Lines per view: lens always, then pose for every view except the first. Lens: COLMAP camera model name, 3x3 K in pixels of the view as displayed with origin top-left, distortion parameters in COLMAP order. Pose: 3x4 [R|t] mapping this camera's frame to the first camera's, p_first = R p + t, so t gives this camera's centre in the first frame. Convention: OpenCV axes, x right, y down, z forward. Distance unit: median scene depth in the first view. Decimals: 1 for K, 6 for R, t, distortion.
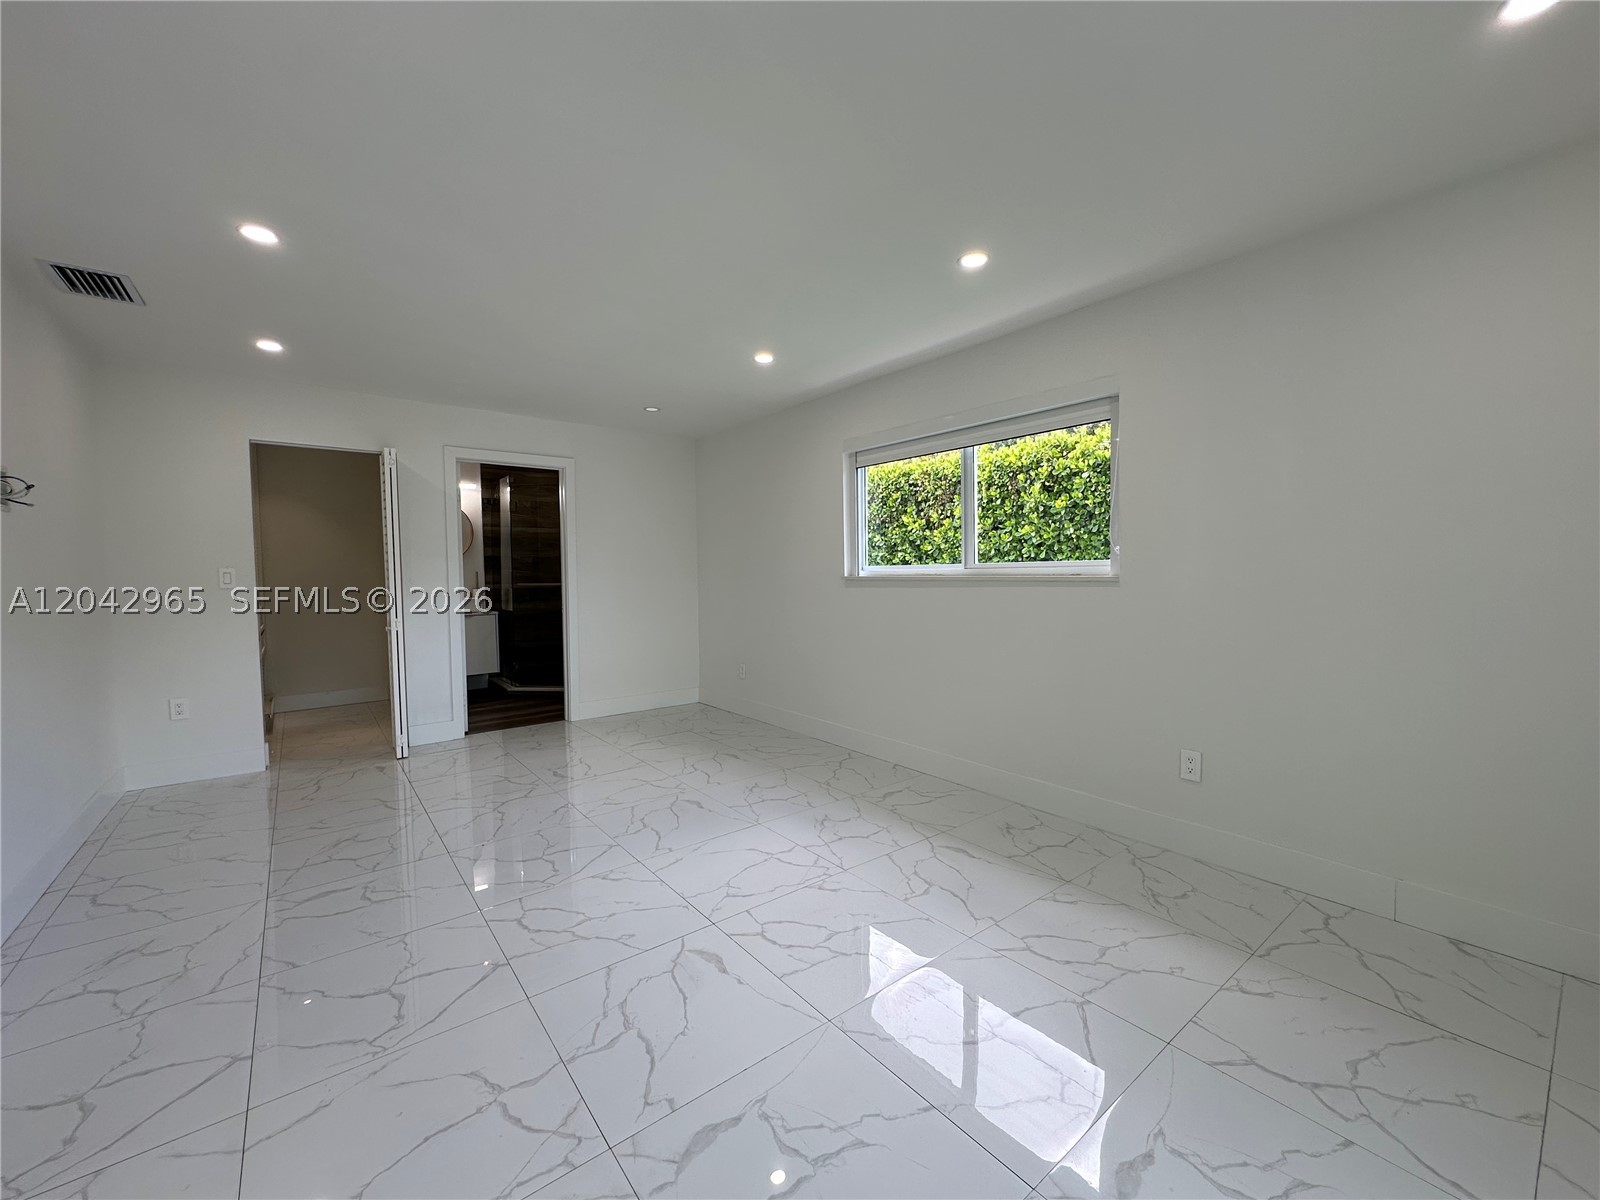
lens RADIAL K [[641.6, 0, 802.1], [0, 641.6, 608.7], [0, 0, 1]] dist [-0.007425, 0.001787]
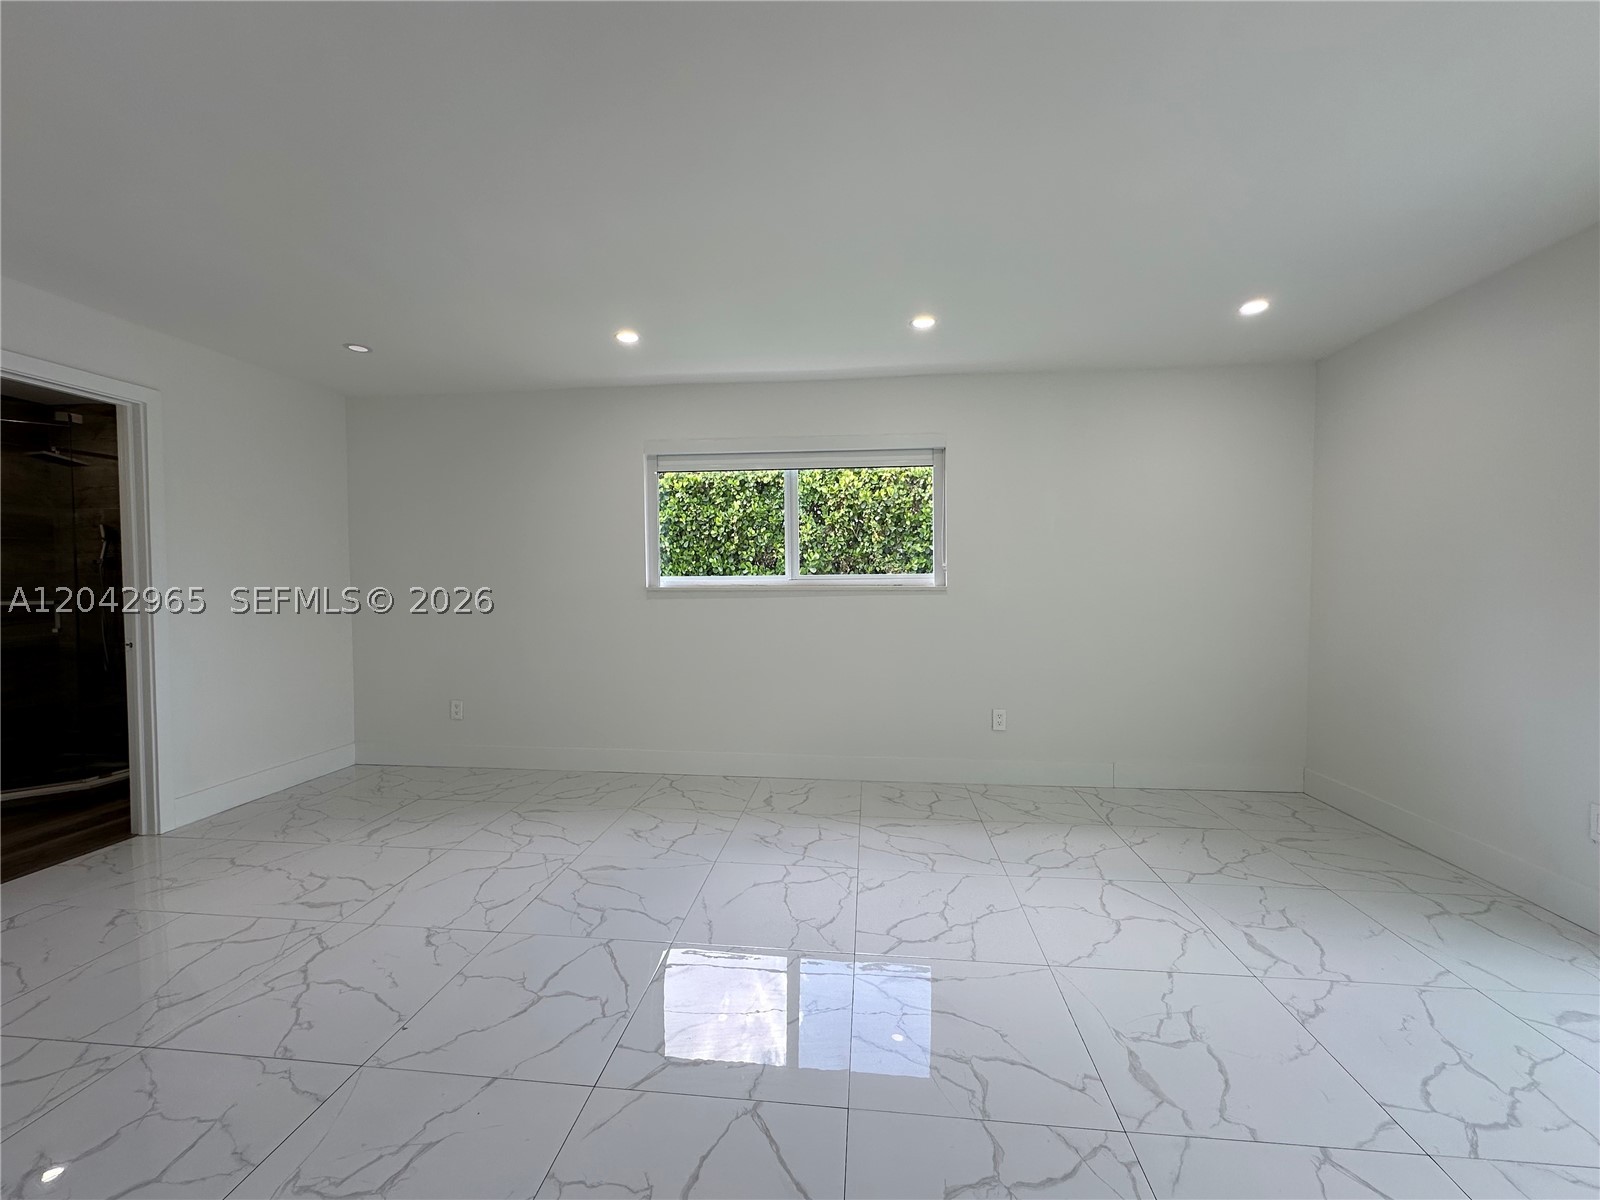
lens RADIAL K [[641.6, 0, 801.8], [0, 641.6, 608.6], [0, 0, 1]] dist [-0.007425, 0.001787]
pose [[0.697554, -0.025130, 0.716091, -0.528863], [0.038156, 0.999270, -0.002101, -0.010947], [-0.715515, 0.028789, 0.698003, 0.236850]]
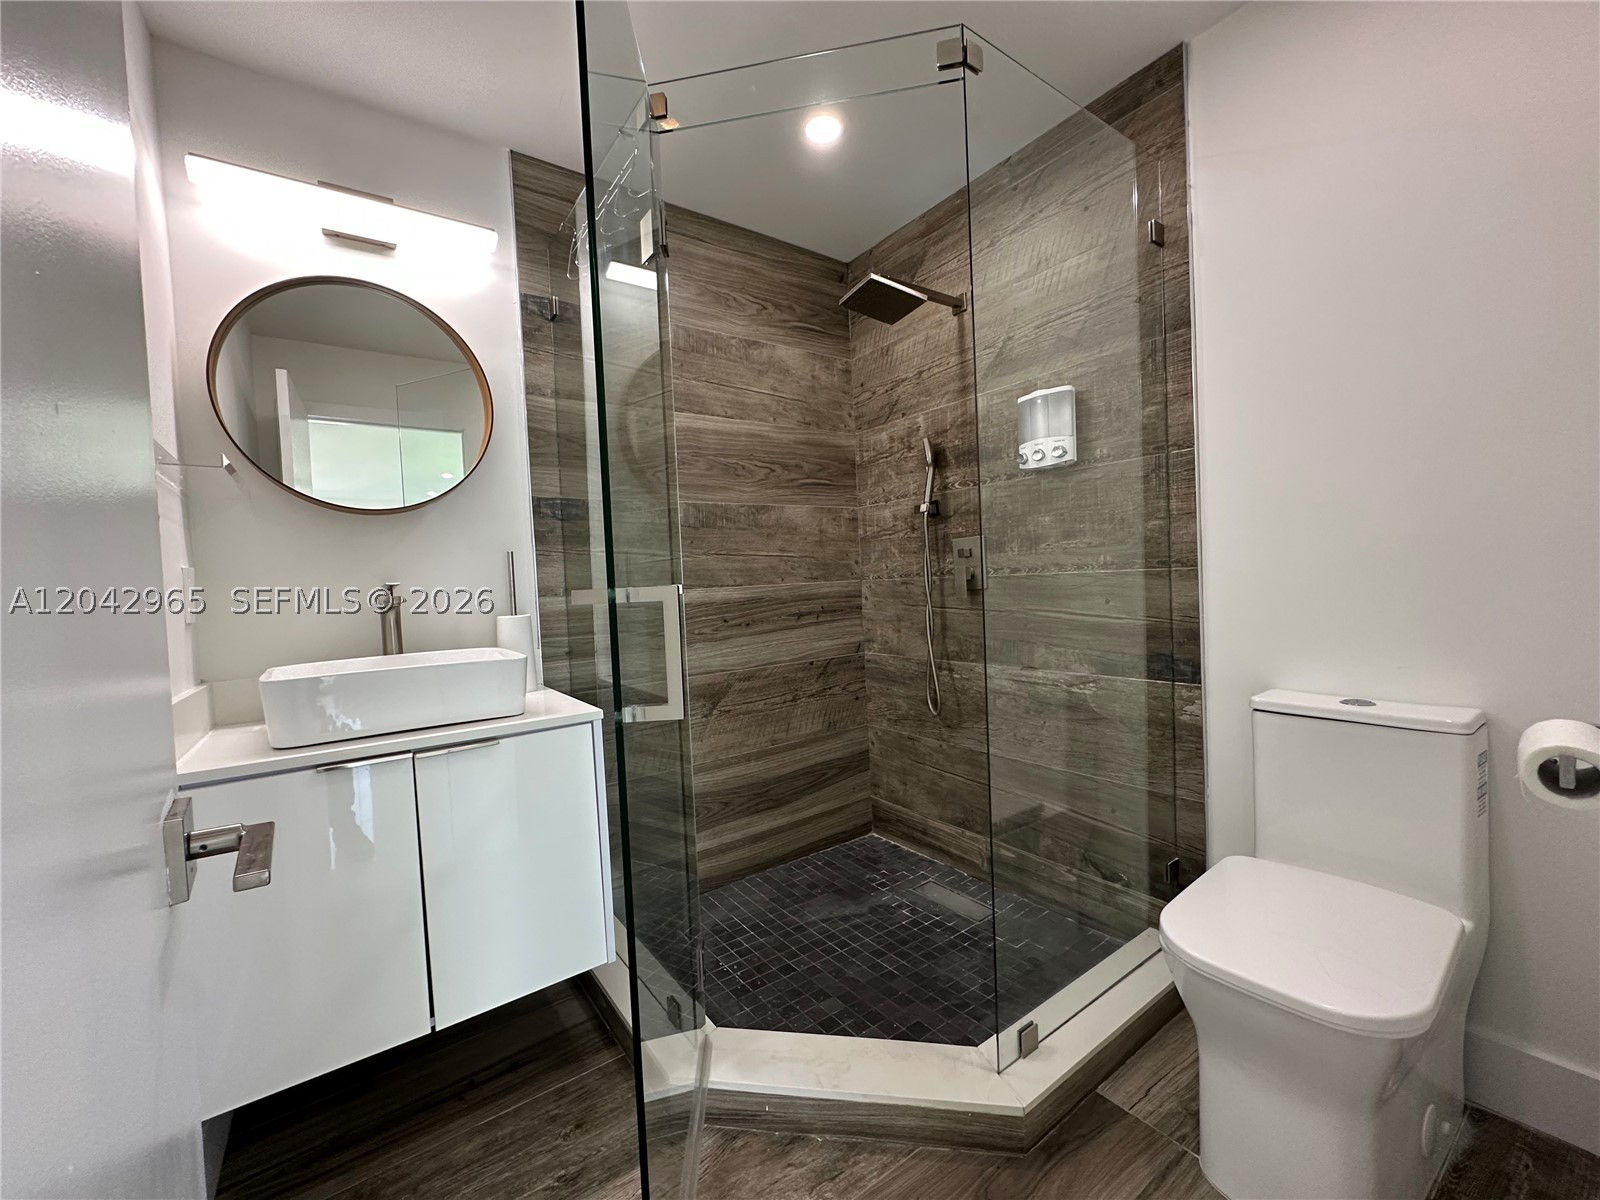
lens RADIAL K [[641.6, 0, 803.3], [0, 641.6, 603.2], [0, 0, 1]] dist [-0.007425, 0.001787]
pose [[0.998575, -0.032726, -0.042156, -0.681589], [0.031928, 0.999301, -0.019470, -0.048261], [0.042763, 0.018097, 0.998921, 1.341839]]
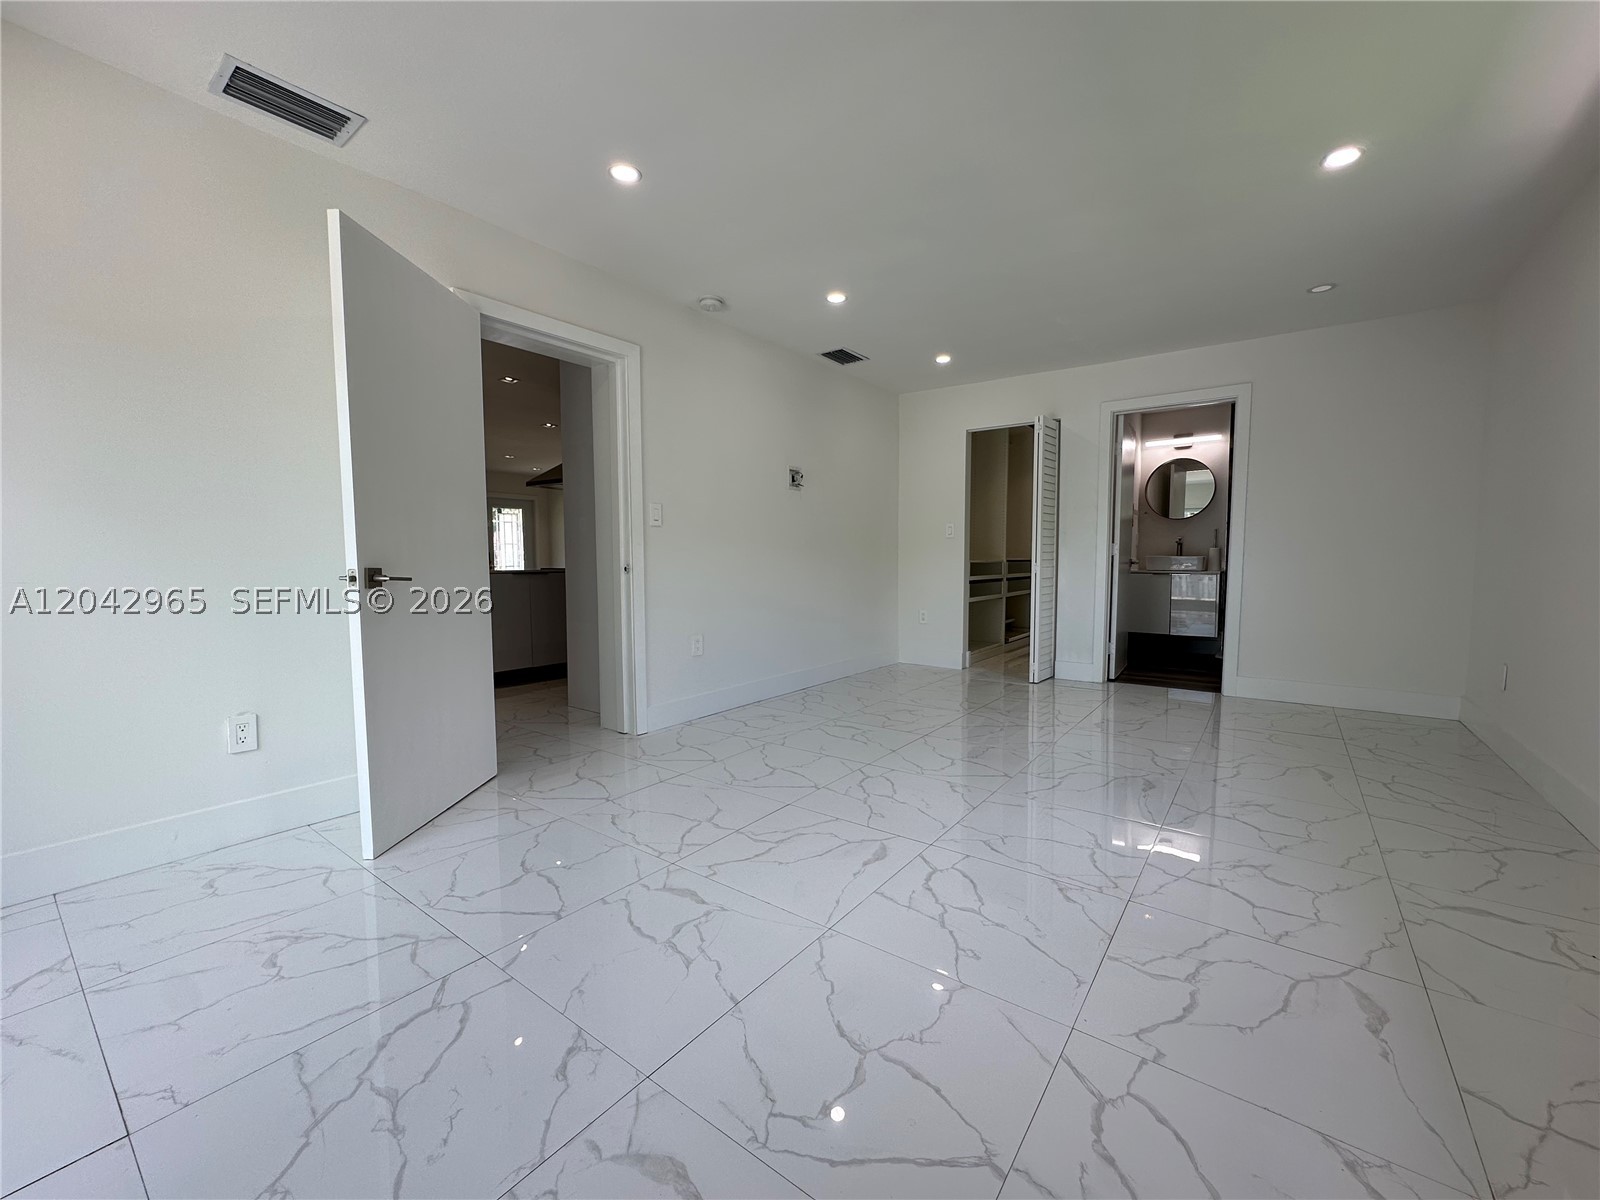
lens RADIAL K [[641.6, 0, 797.0], [0, 641.6, 606.8], [0, 0, 1]] dist [-0.007425, 0.001787]
pose [[0.253454, 0.085220, -0.963586, 0.451264], [-0.057953, 0.995660, 0.072814, 0.041443], [0.965610, 0.037388, 0.257293, 0.329728]]
